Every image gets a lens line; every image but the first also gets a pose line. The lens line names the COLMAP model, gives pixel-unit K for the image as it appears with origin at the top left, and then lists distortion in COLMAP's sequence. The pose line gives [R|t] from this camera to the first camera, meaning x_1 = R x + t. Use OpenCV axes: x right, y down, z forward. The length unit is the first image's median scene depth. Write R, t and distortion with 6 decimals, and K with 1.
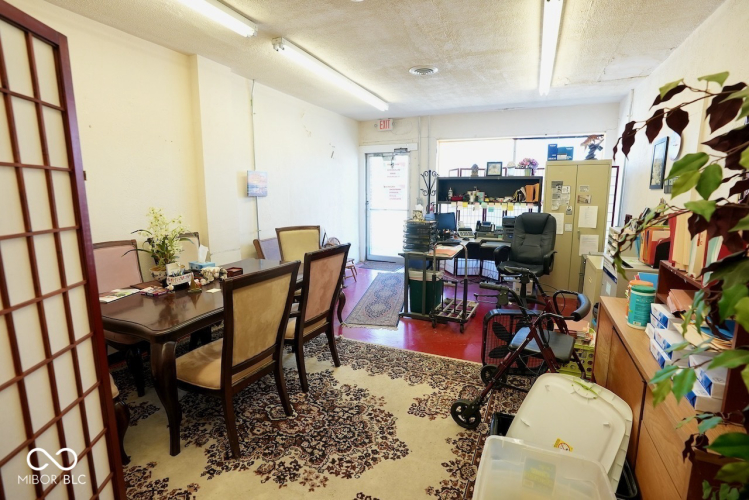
lens RADIAL K [[351.5, 0, 375.5], [0, 351.5, 250.6], [0, 0, 1]] dist [0.000079, -0.000007]
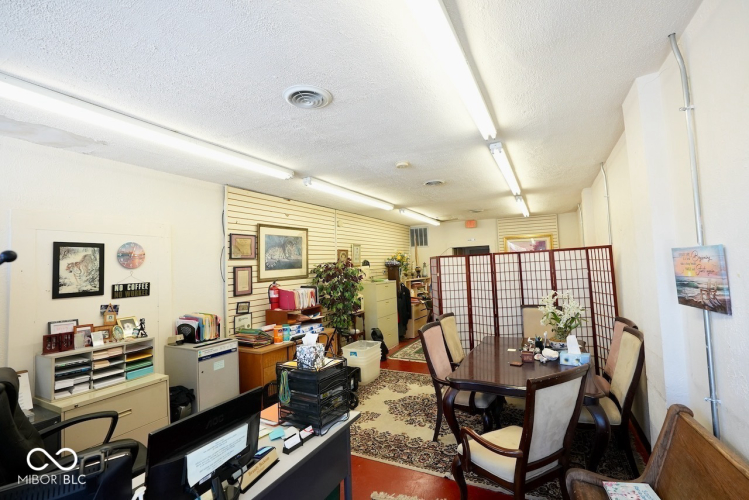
lens RADIAL K [[351.5, 0, 374.1], [0, 351.5, 247.0], [0, 0, 1]] dist [0.000079, -0.000007]
pose [[-0.998137, 0.035858, 0.049365, 0.010430], [0.040852, 0.993719, 0.104179, -0.470813], [-0.045319, 0.106001, -0.993333, 2.370762]]
